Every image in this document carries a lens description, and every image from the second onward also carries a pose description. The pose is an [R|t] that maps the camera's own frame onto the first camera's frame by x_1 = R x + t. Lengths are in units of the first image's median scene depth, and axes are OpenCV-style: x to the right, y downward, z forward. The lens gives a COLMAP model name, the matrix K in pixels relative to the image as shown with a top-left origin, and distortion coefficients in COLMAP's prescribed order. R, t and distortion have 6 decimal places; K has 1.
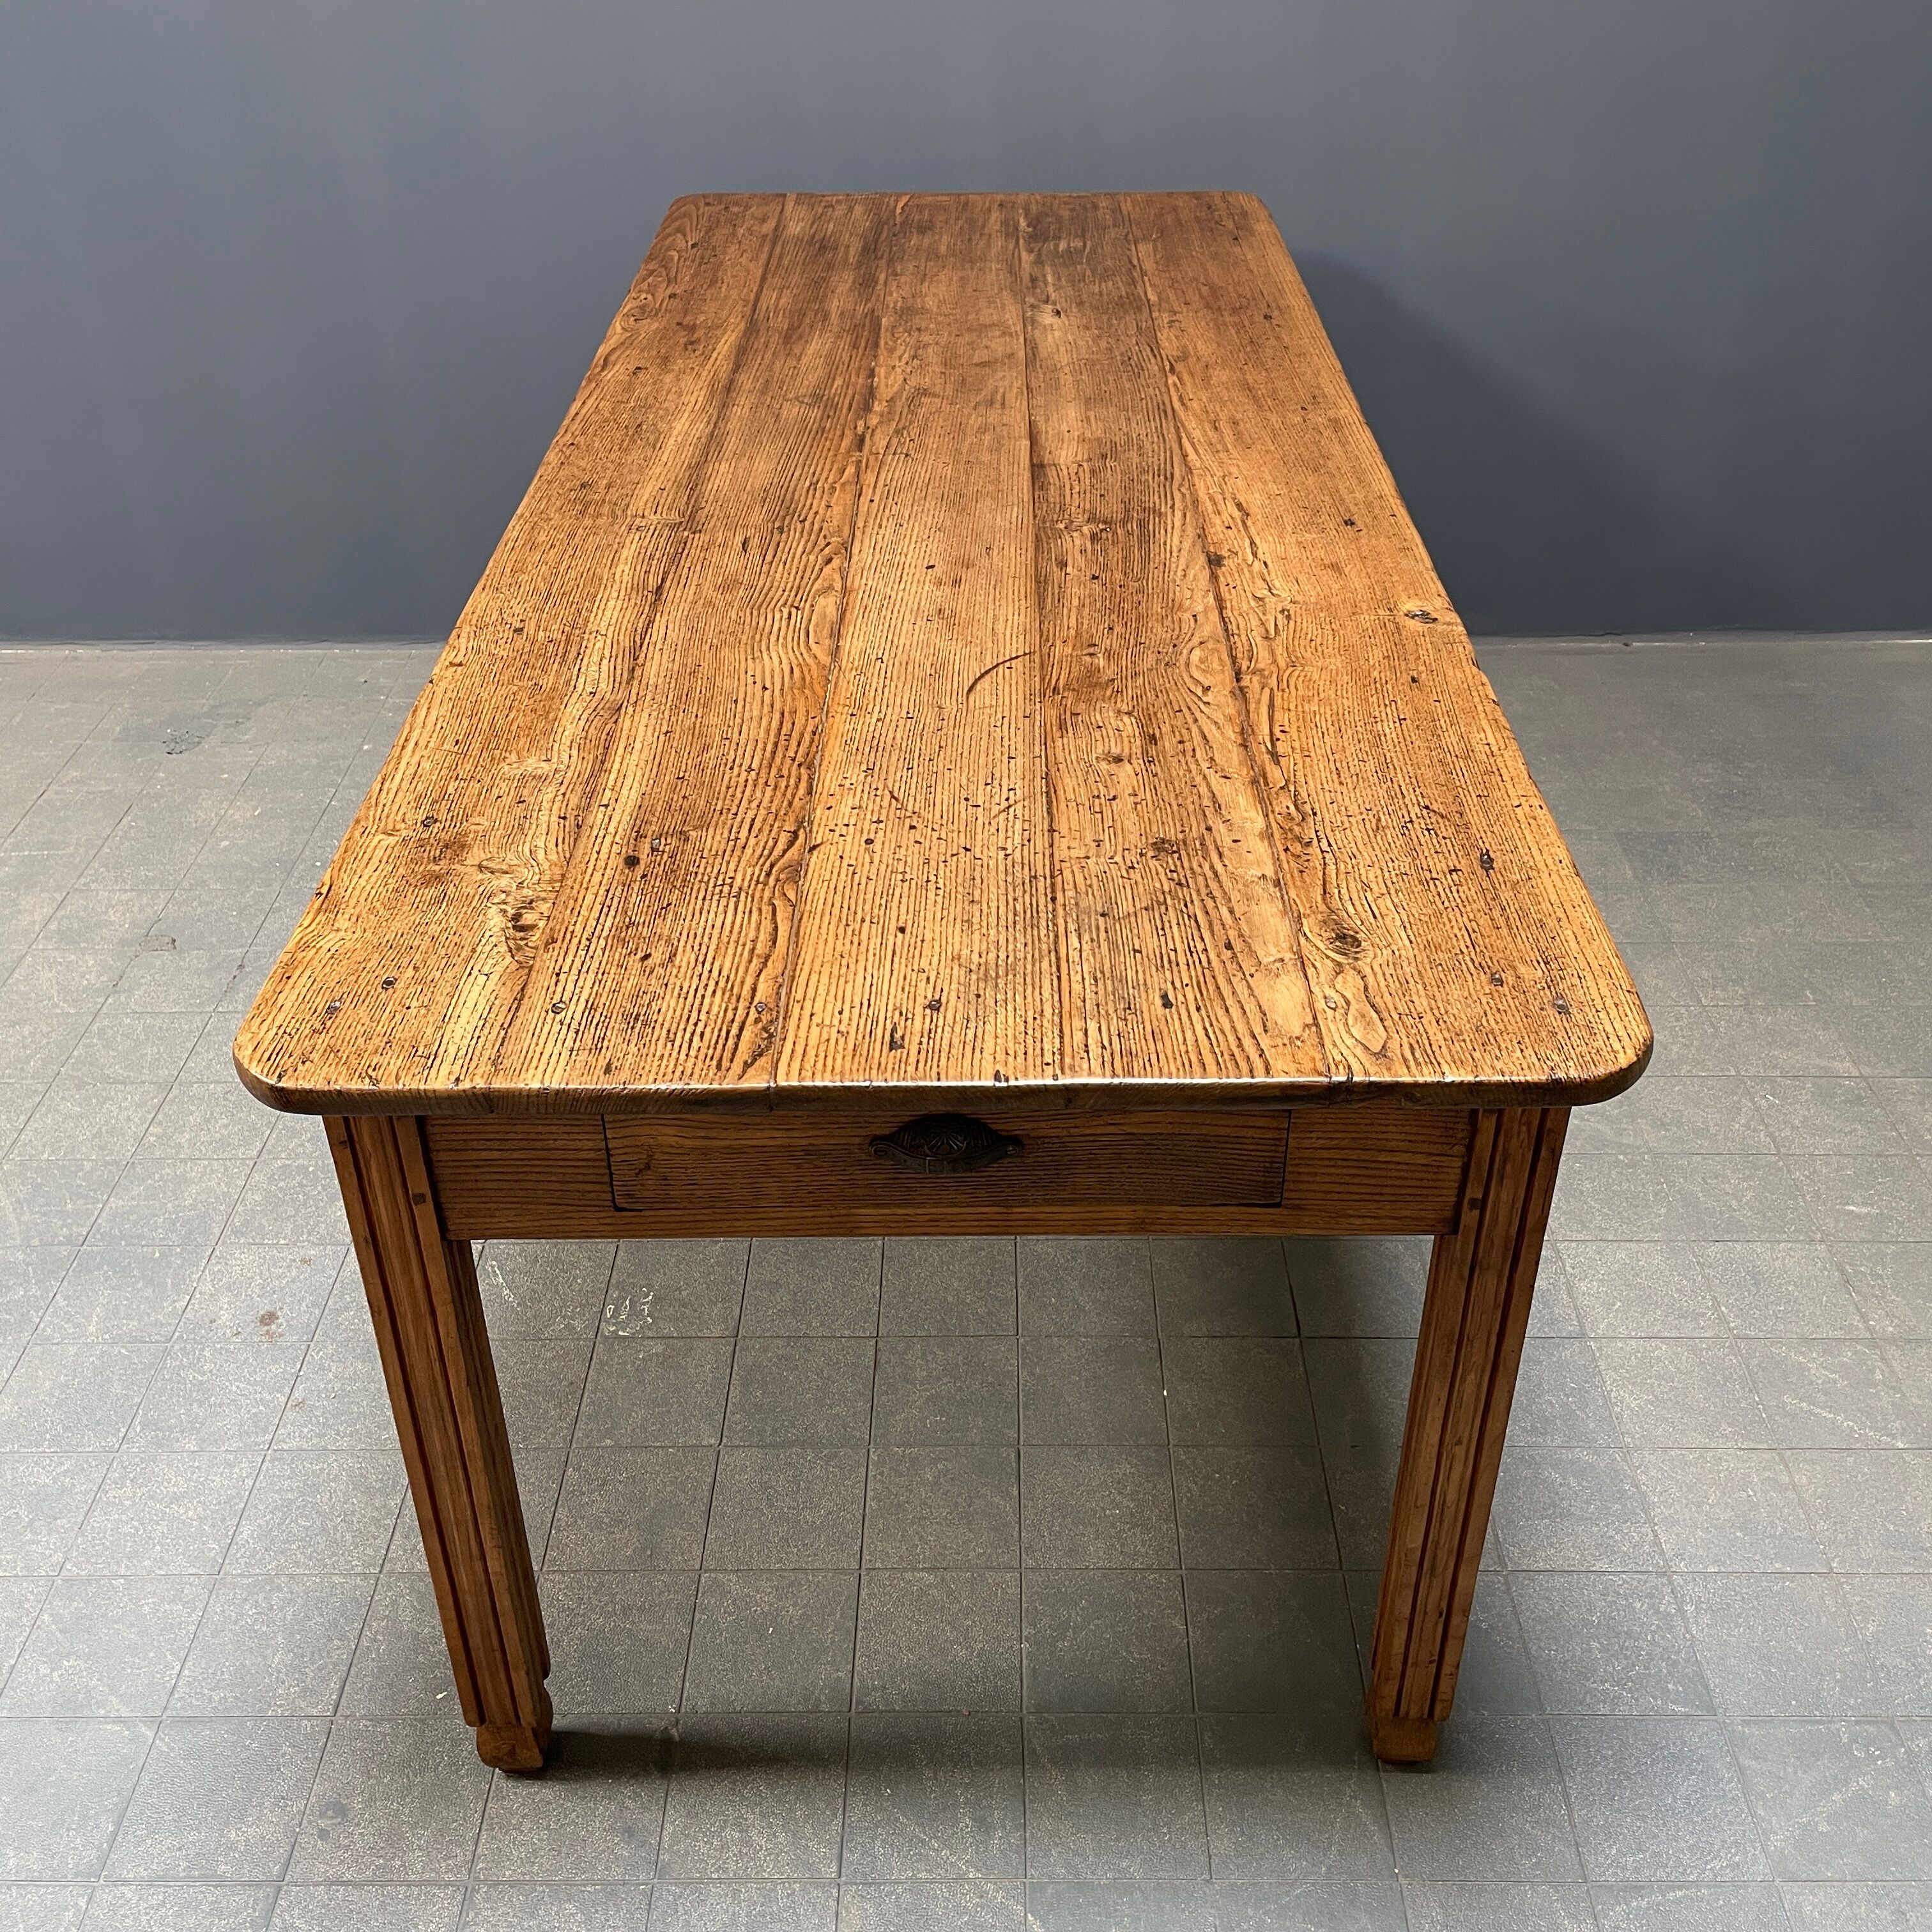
lens RADIAL K [[1957.0, 0, 970.2], [0, 1957.0, 955.2], [0, 0, 1]] dist [0.115058, -0.184043]
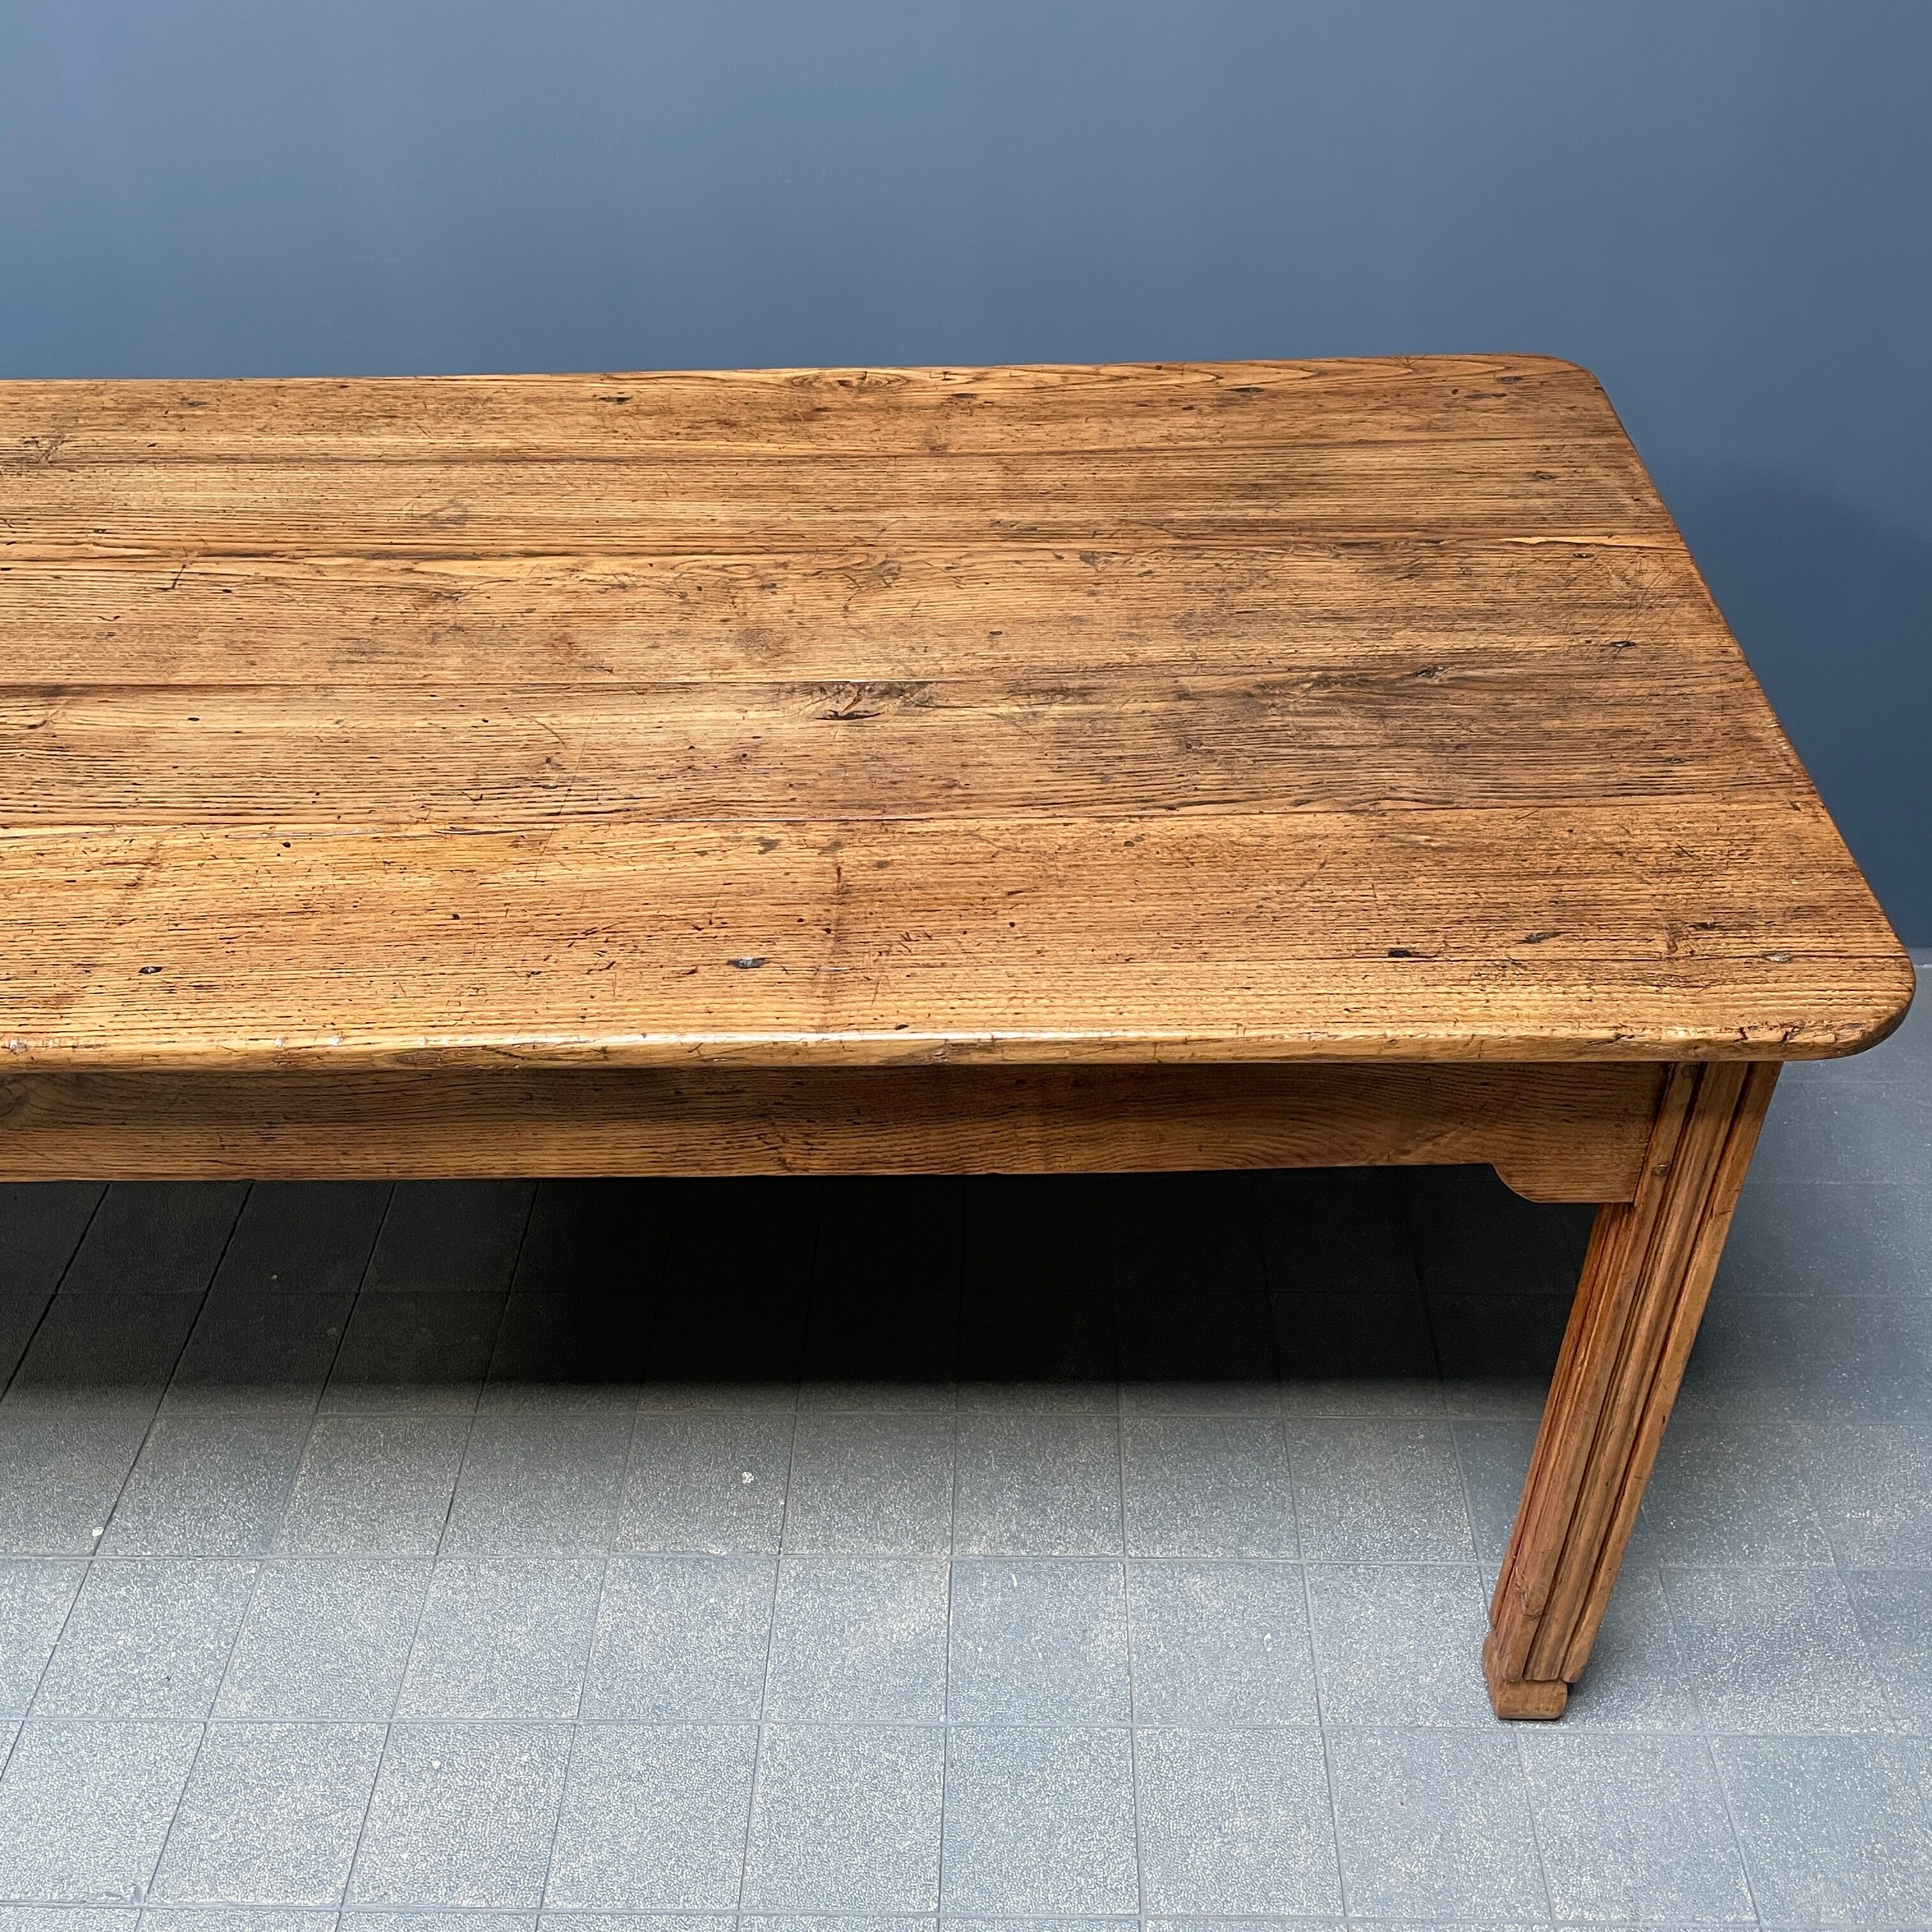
lens RADIAL K [[1957.0, 0, 970.2], [0, 1957.0, 955.2], [0, 0, 1]] dist [0.115058, -0.184043]
pose [[-0.015774, 0.642948, -0.765747, 0.902670], [-0.539944, 0.639100, 0.547734, -1.096709], [0.841553, 0.422101, 0.337075, 1.637881]]
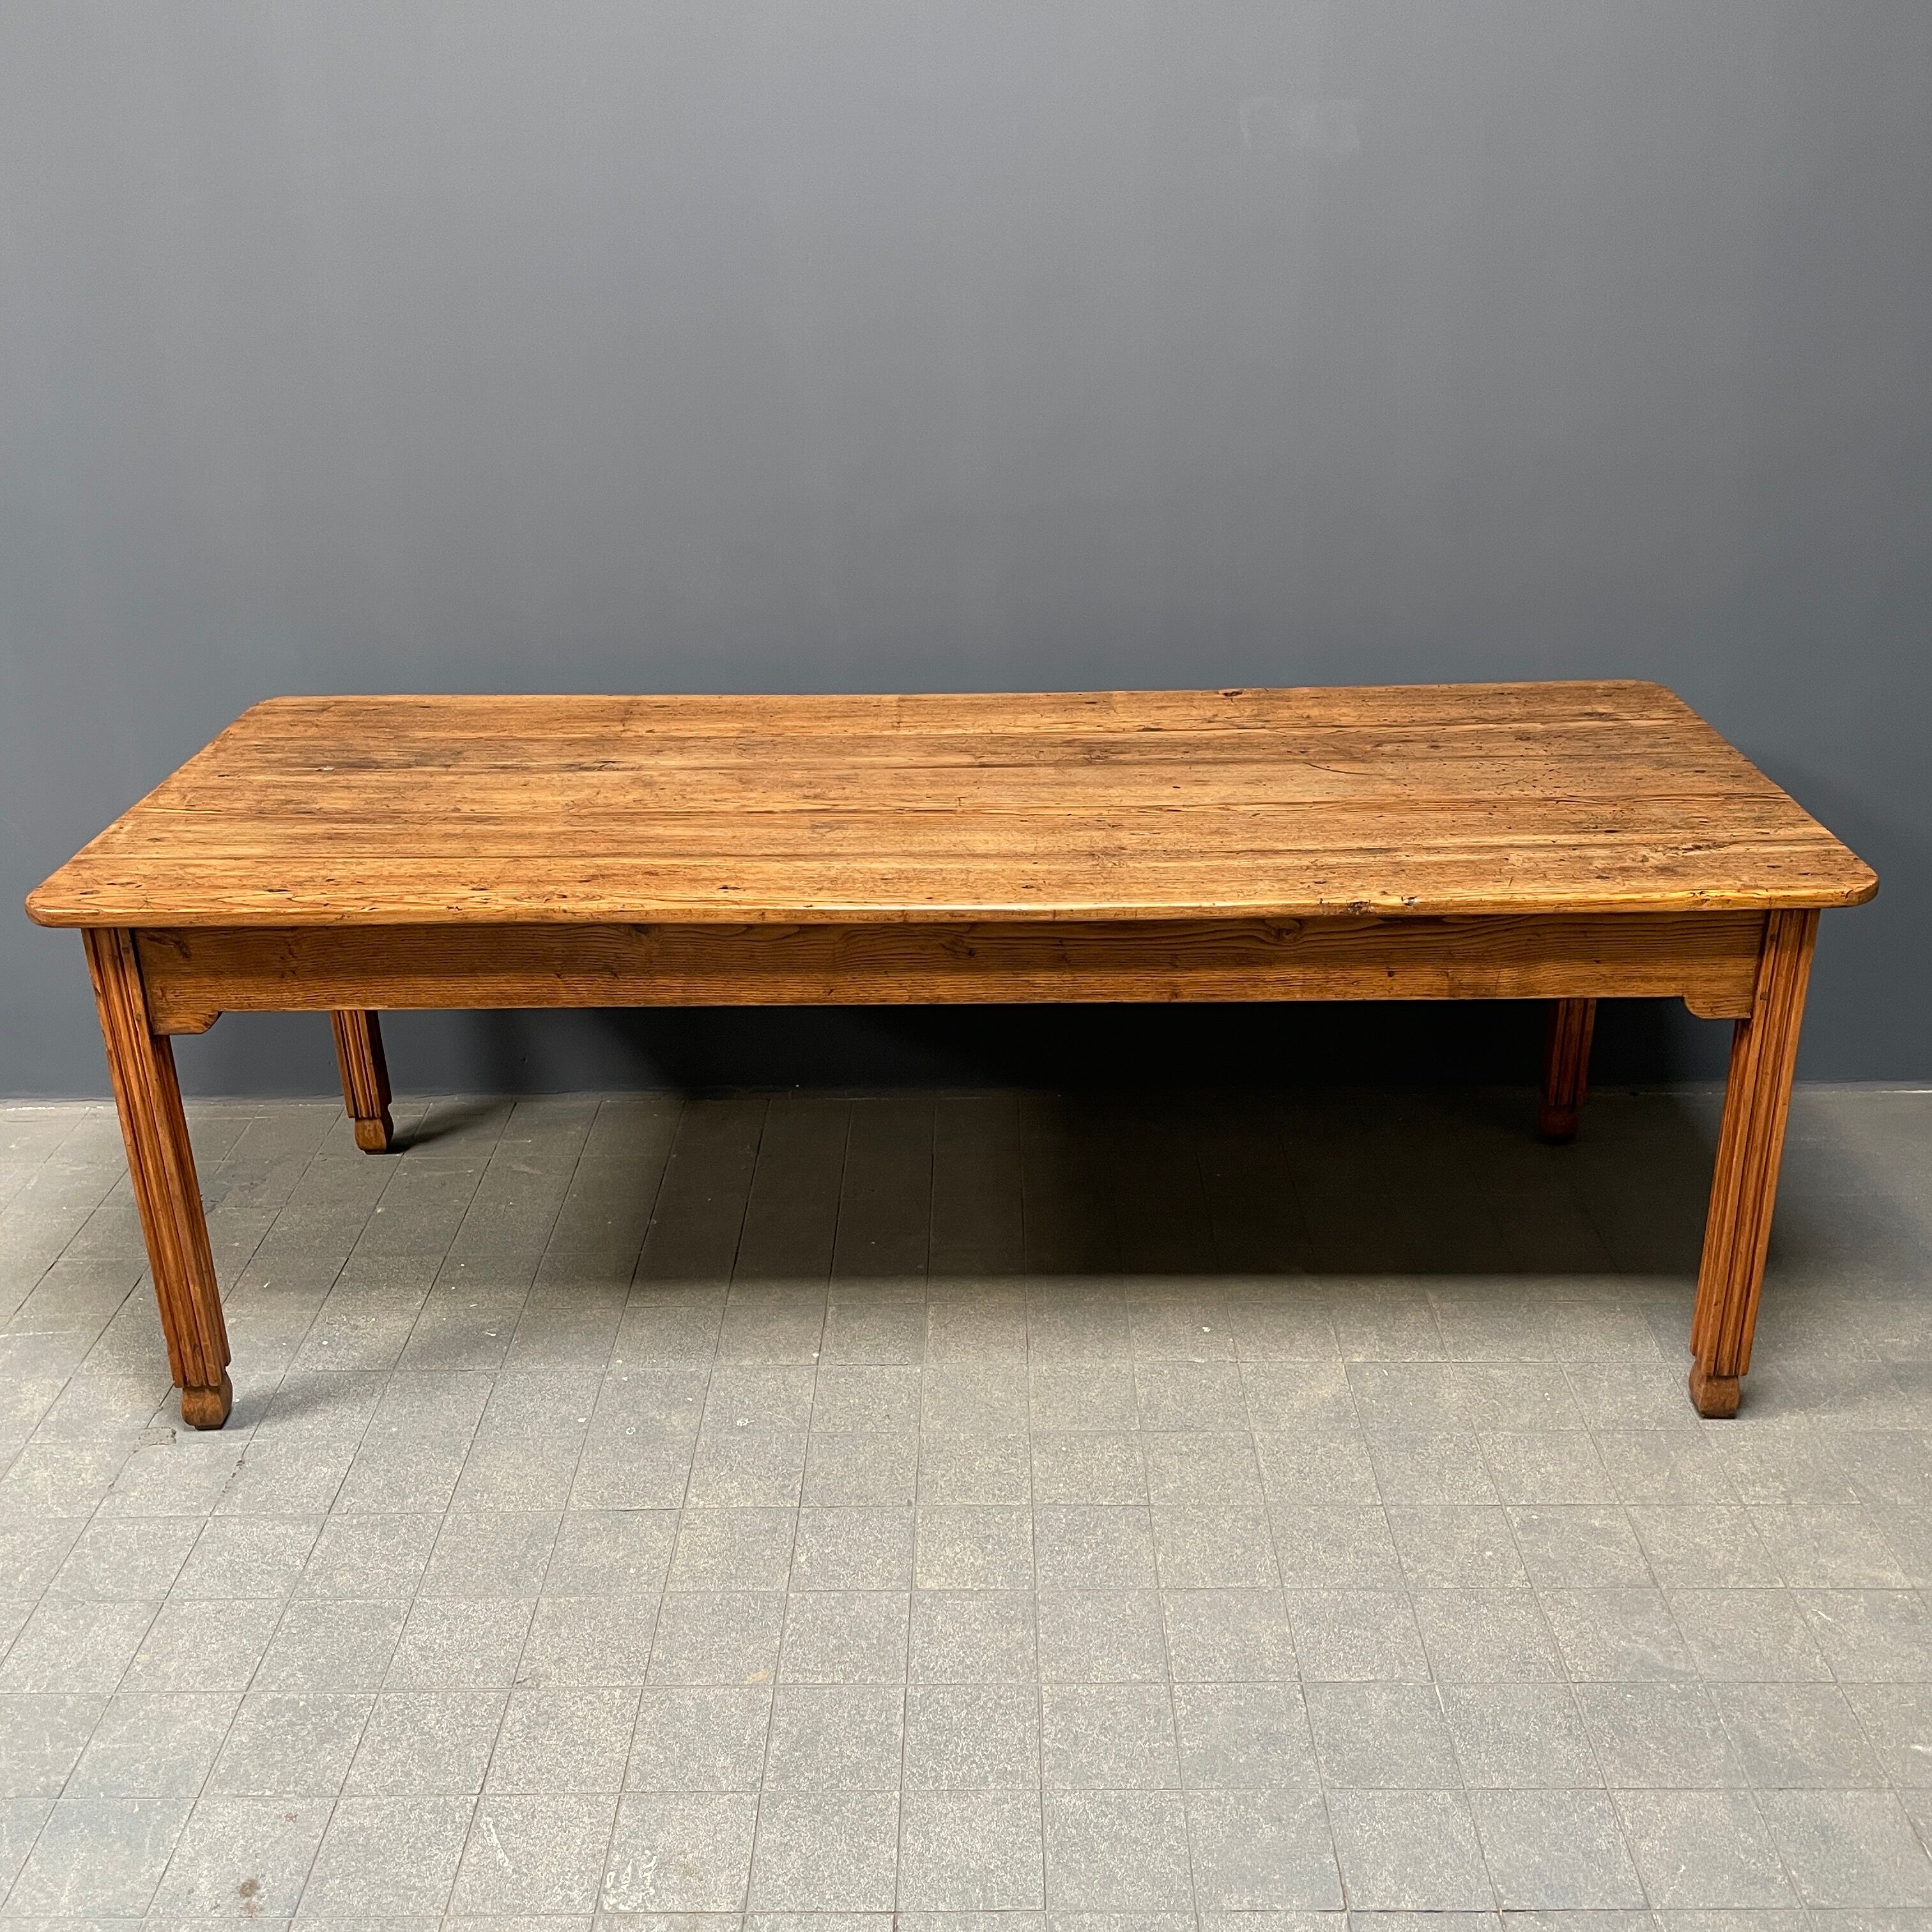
lens RADIAL K [[1953.1, 0, 973.0], [0, 1953.1, 954.9], [0, 0, 1]] dist [0.124390, -0.223511]
pose [[0.000922, -0.398075, 0.917352, -1.931609], [0.572606, 0.752284, 0.325870, -0.912649], [-0.819830, 0.524981, 0.228634, 1.171292]]
